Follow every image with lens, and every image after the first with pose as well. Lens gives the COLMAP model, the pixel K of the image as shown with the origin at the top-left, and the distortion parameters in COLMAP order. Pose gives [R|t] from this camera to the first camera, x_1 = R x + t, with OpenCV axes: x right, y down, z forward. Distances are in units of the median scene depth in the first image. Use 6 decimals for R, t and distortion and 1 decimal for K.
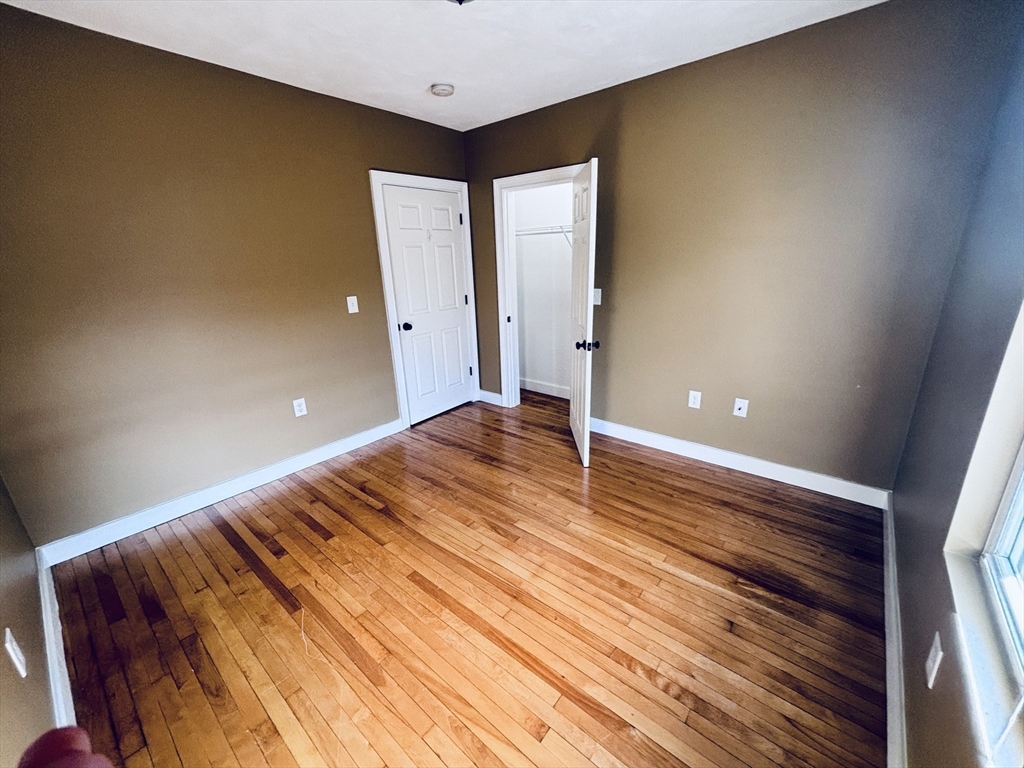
lens RADIAL K [[410.5, 0, 515.1], [0, 410.5, 381.1], [0, 0, 1]] dist [0.009763, -0.000039]
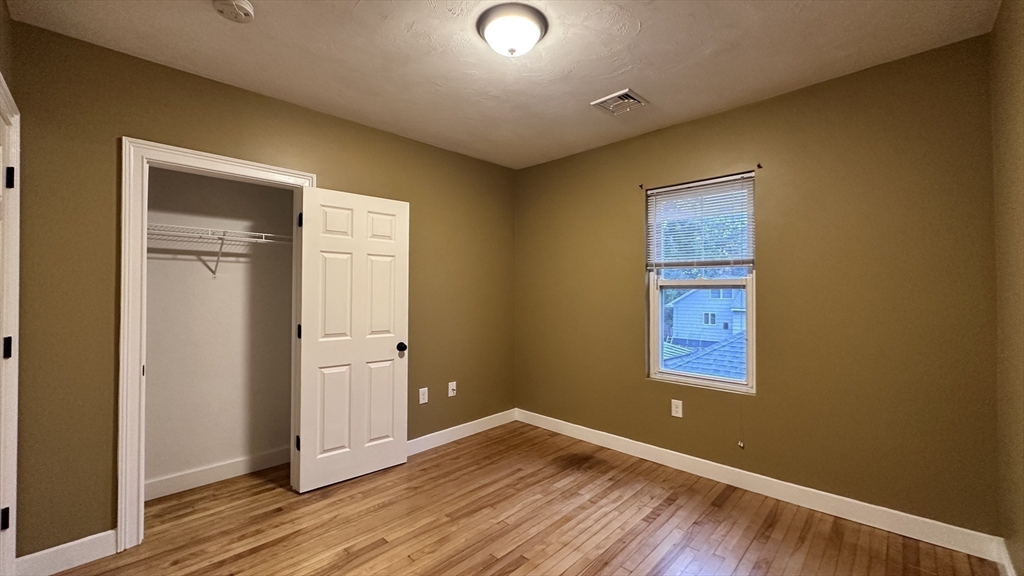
lens RADIAL K [[405.7, 0, 511.2], [0, 405.7, 287.0], [0, 0, 1]] dist [-0.001761, 0.000161]
pose [[0.080731, 0.040938, 0.995895, -0.897117], [0.295996, 0.953098, -0.063173, -0.131644], [-0.951771, 0.299881, 0.064827, 0.784199]]
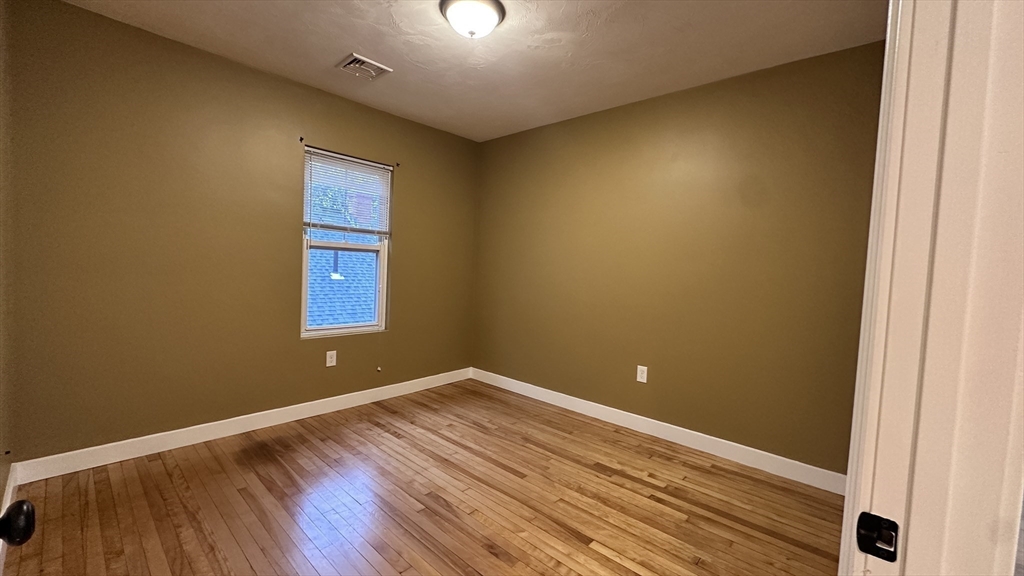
lens RADIAL K [[405.7, 0, 512.3], [0, 405.7, 286.7], [0, 0, 1]] dist [-0.001761, 0.000161]
pose [[-0.998617, -0.013811, 0.050724, -0.238916], [0.004469, 0.939074, 0.343686, -0.420086], [-0.052380, 0.343437, -0.937714, 1.721091]]
